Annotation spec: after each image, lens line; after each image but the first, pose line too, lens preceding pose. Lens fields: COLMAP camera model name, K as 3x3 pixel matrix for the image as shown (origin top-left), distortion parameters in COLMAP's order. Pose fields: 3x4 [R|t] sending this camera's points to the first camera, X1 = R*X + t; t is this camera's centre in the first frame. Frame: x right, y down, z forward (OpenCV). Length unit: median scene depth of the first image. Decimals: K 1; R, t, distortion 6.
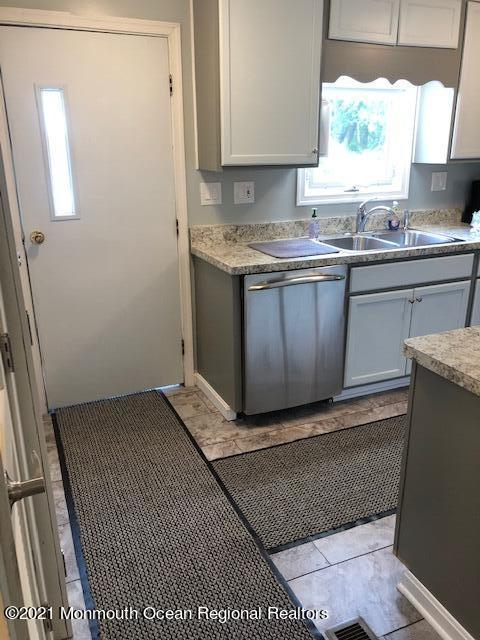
lens RADIAL K [[525.1, 0, 238.4], [0, 525.1, 321.6], [0, 0, 1]] dist [0.036060, -0.010976]
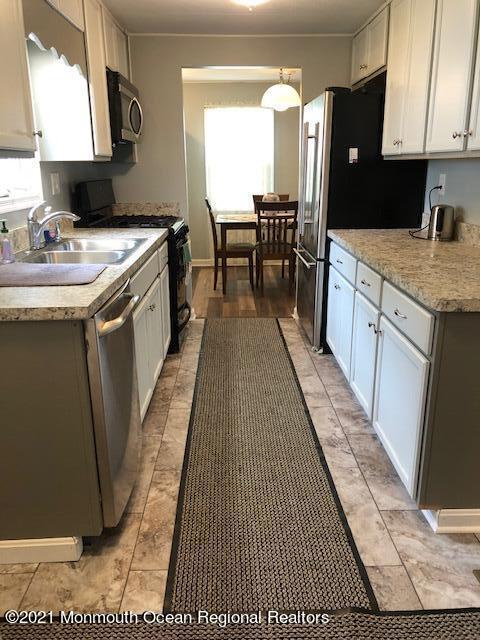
lens RADIAL K [[525.1, 0, 243.6], [0, 525.1, 316.9], [0, 0, 1]] dist [0.036060, -0.010976]
pose [[0.369732, -0.250276, 0.894796, -0.442646], [0.302607, 0.942968, 0.138712, -0.109087], [-0.878480, 0.219486, 0.424381, 0.519545]]
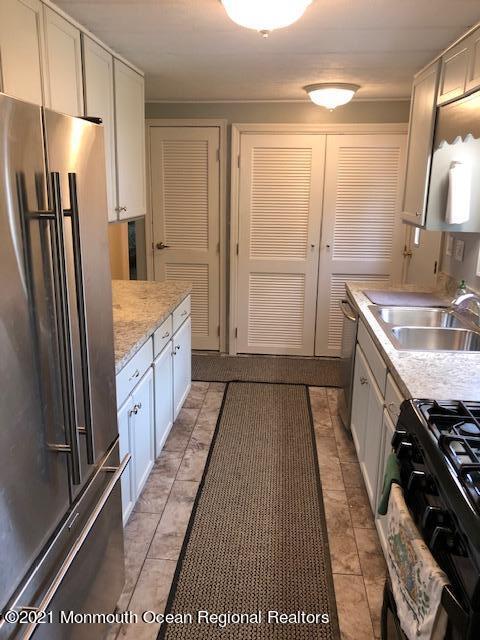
lens RADIAL K [[525.1, 0, 242.7], [0, 525.1, 313.8], [0, 0, 1]] dist [0.036060, -0.010976]
pose [[-0.466604, 0.212033, -0.858675, 1.261621], [-0.306923, 0.871694, 0.382030, -0.448799], [0.829505, 0.441804, -0.341658, 1.162850]]
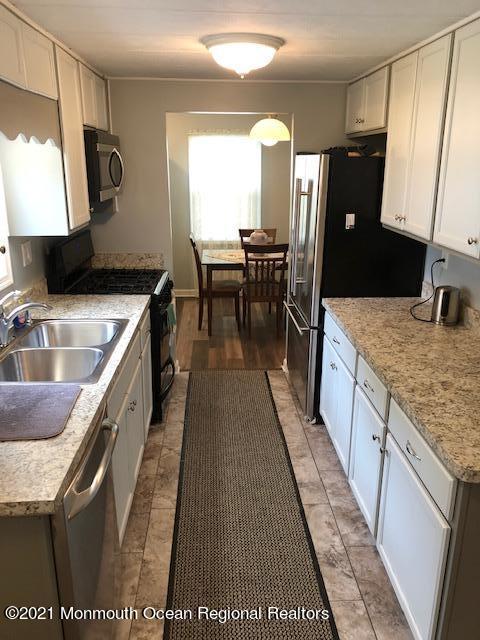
lens RADIAL K [[525.1, 0, 242.4], [0, 525.1, 317.1], [0, 0, 1]] dist [0.036060, -0.010976]
pose [[0.342372, -0.257796, 0.903506, -0.327423], [0.295451, 0.942381, 0.156931, -0.265235], [-0.891903, 0.213213, 0.398810, 0.530067]]
